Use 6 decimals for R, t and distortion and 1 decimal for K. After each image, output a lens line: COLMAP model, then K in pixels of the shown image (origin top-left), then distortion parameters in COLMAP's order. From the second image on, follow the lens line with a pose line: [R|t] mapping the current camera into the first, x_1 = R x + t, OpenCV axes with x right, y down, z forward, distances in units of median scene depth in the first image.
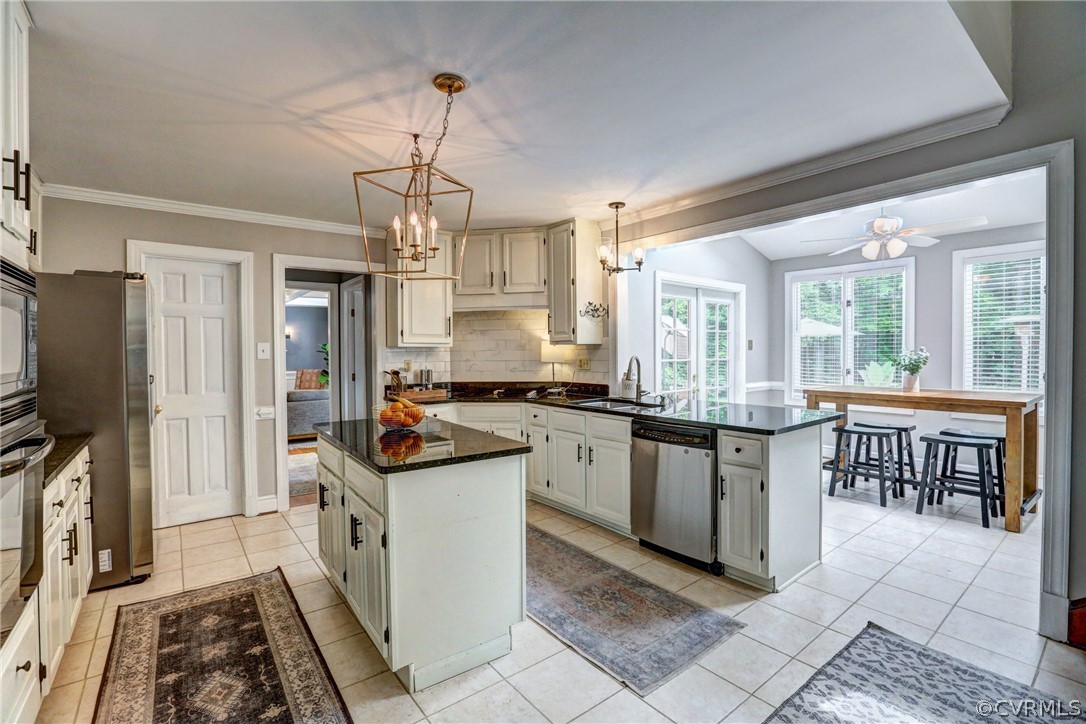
lens RADIAL K [[493.2, 0, 546.3], [0, 493.2, 357.7], [0, 0, 1]] dist [-0.055305, 0.020126]
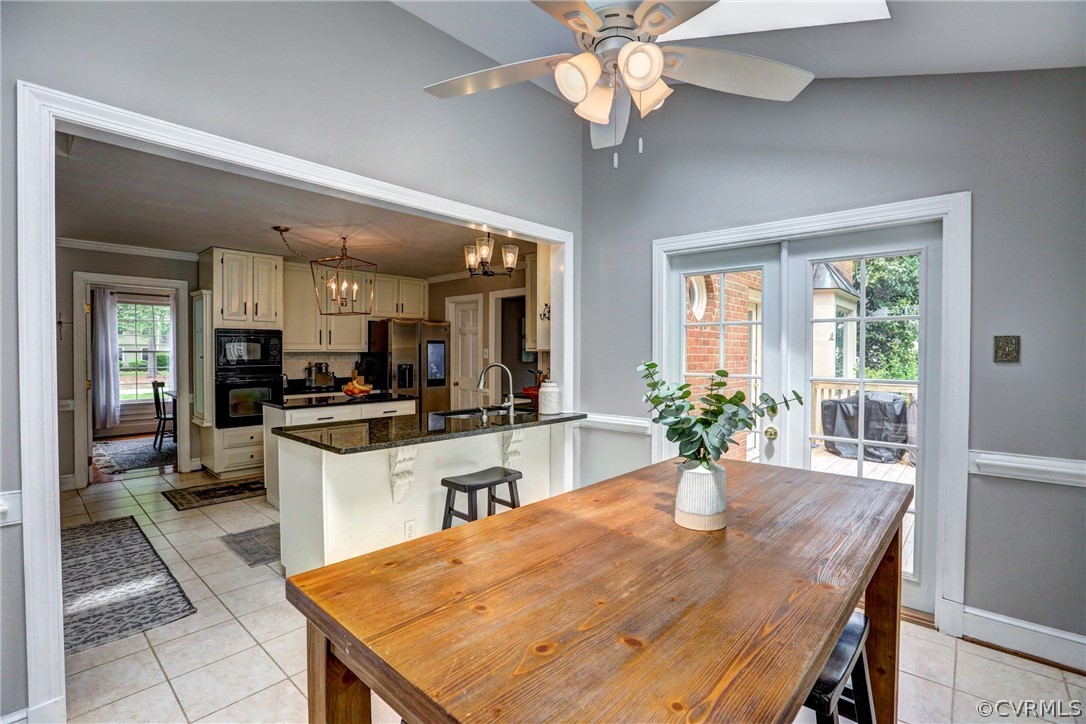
lens RADIAL K [[493.2, 0, 543.9], [0, 493.2, 358.7], [0, 0, 1]] dist [-0.055305, 0.020126]
pose [[0.173430, 0.020662, -0.984629, 1.150244], [-0.017976, 0.999680, 0.017811, -0.031640], [0.984682, 0.014610, 0.173746, 0.972722]]
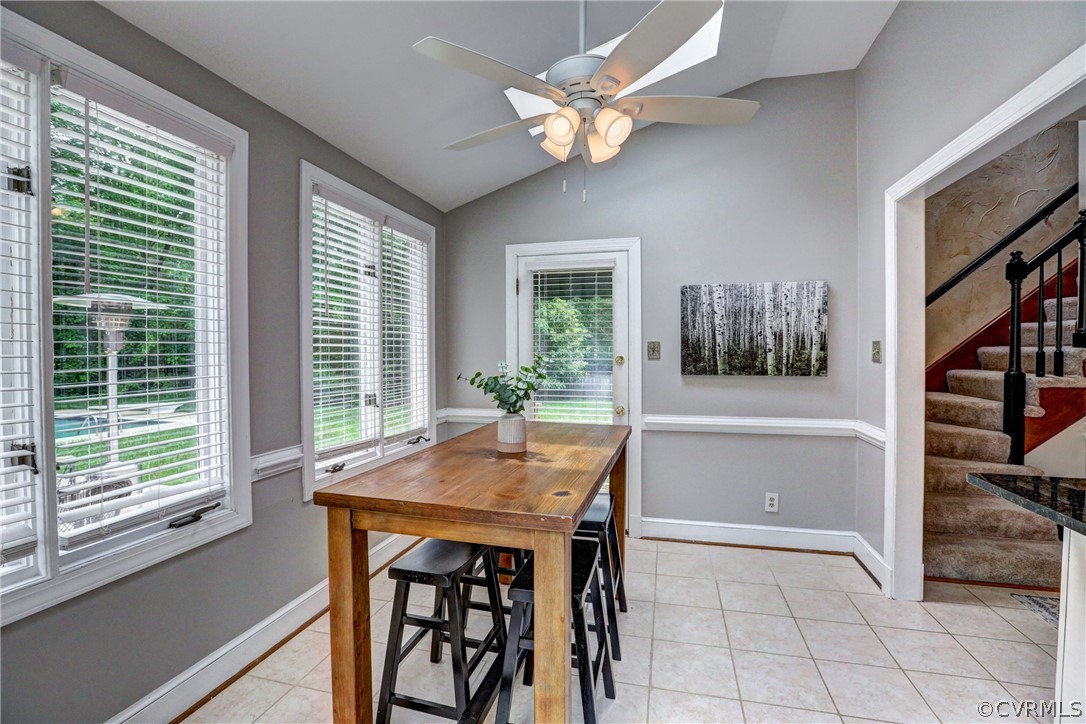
lens RADIAL K [[493.2, 0, 544.4], [0, 493.2, 360.2], [0, 0, 1]] dist [-0.055305, 0.020126]
pose [[-0.606907, -0.003309, 0.794766, 0.397256], [0.017690, 0.999687, 0.017671, -0.027840], [-0.794576, 0.024784, -0.606659, 1.431406]]
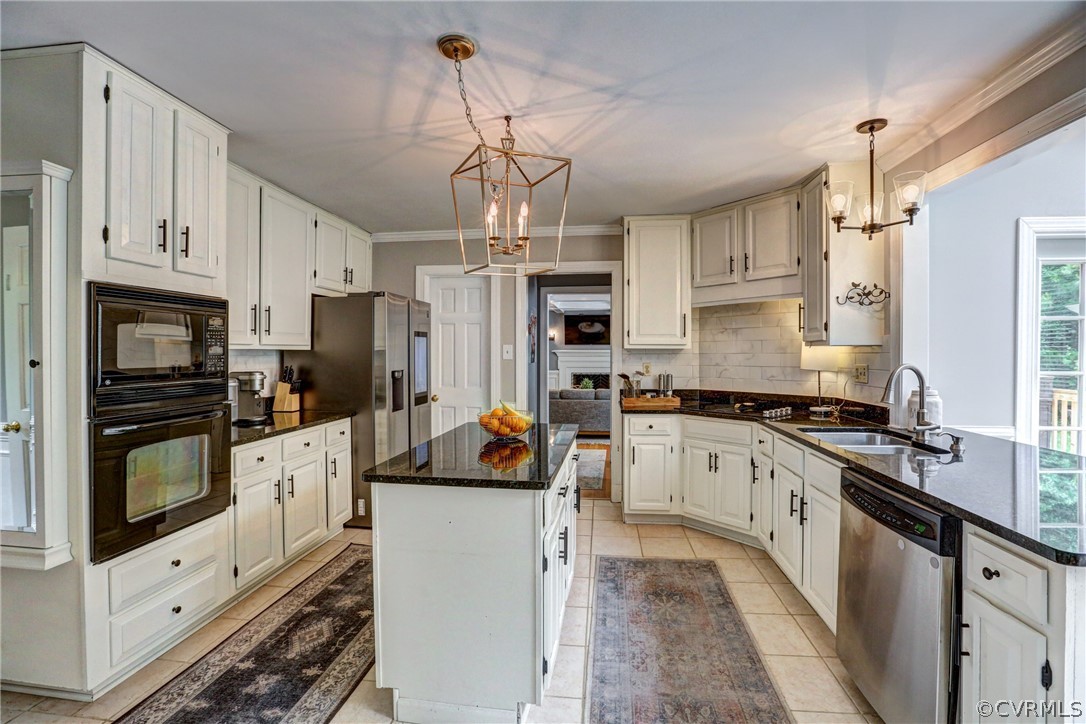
lens RADIAL K [[493.2, 0, 546.3], [0, 493.2, 358.7], [0, 0, 1]] dist [-0.055305, 0.020126]
pose [[0.712010, 0.015867, -0.701990, 0.293441], [-0.015431, 0.999857, 0.006949, -0.008593], [0.702000, 0.005884, 0.712153, 0.274196]]
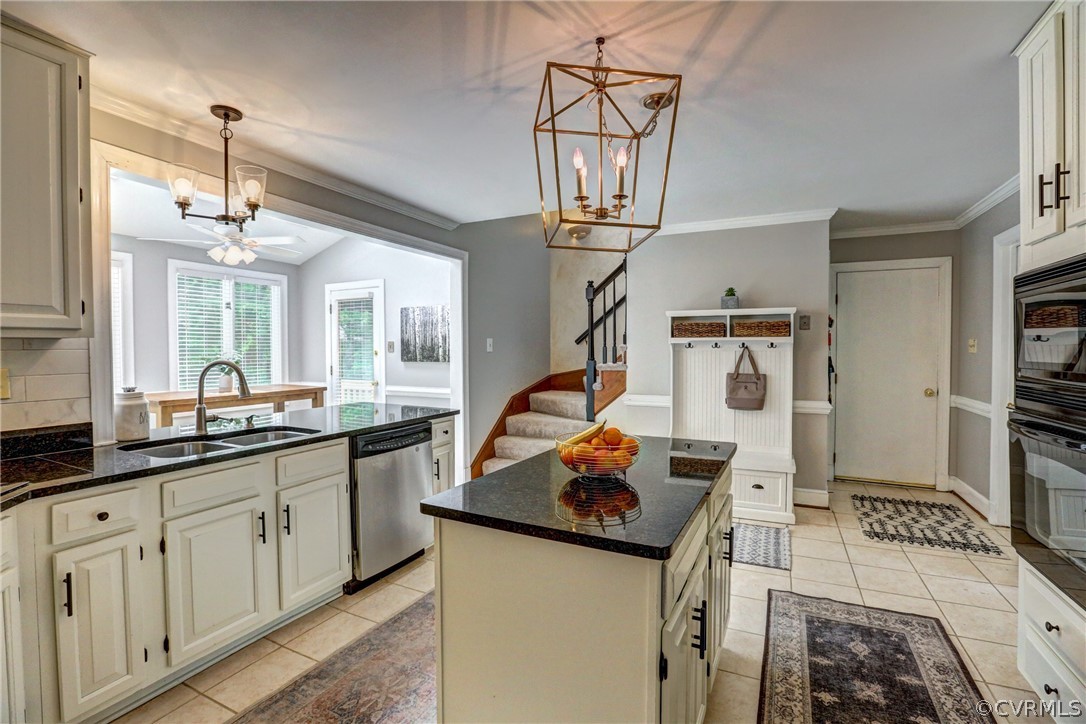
lens RADIAL K [[493.2, 0, 542.0], [0, 493.2, 357.9], [0, 0, 1]] dist [-0.055305, 0.020126]
pose [[-0.439928, -0.007356, 0.898003, -0.584468], [0.021234, 0.999602, 0.018591, -0.010224], [-0.897782, 0.027247, -0.439597, 0.948010]]
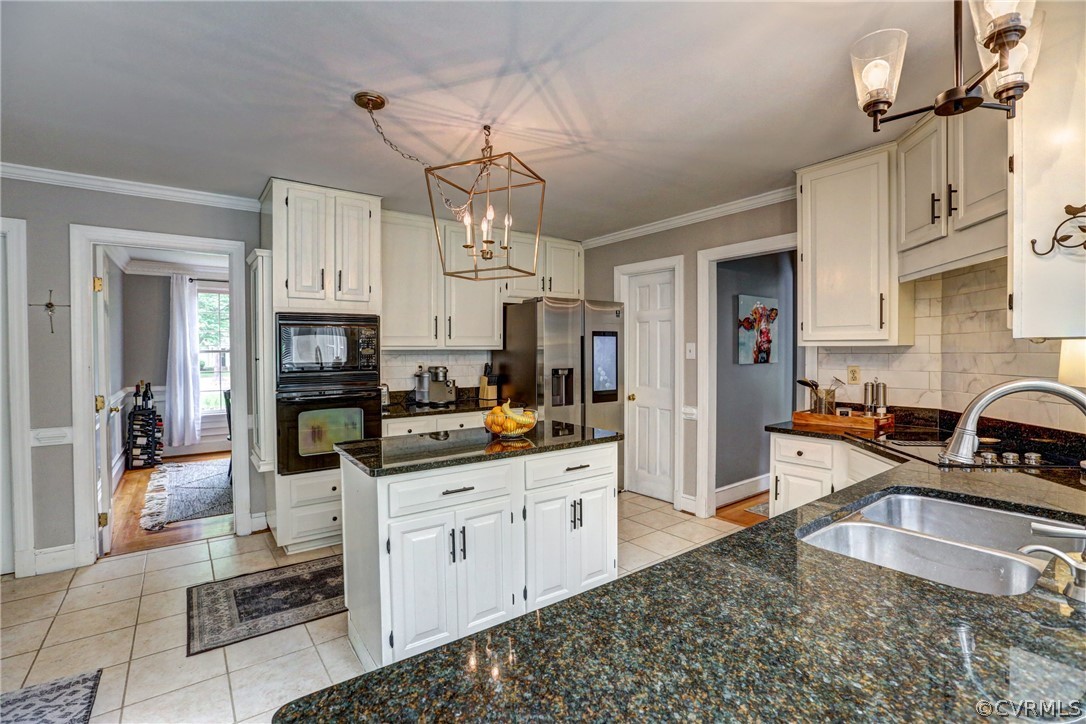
lens RADIAL K [[493.2, 0, 543.9], [0, 493.2, 358.7], [0, 0, 1]] dist [-0.055305, 0.020126]
pose [[-0.020065, 0.023741, -0.999517, 0.469108], [-0.010776, 0.999655, 0.023960, -0.020392], [0.999741, 0.011252, -0.019802, 0.771263]]
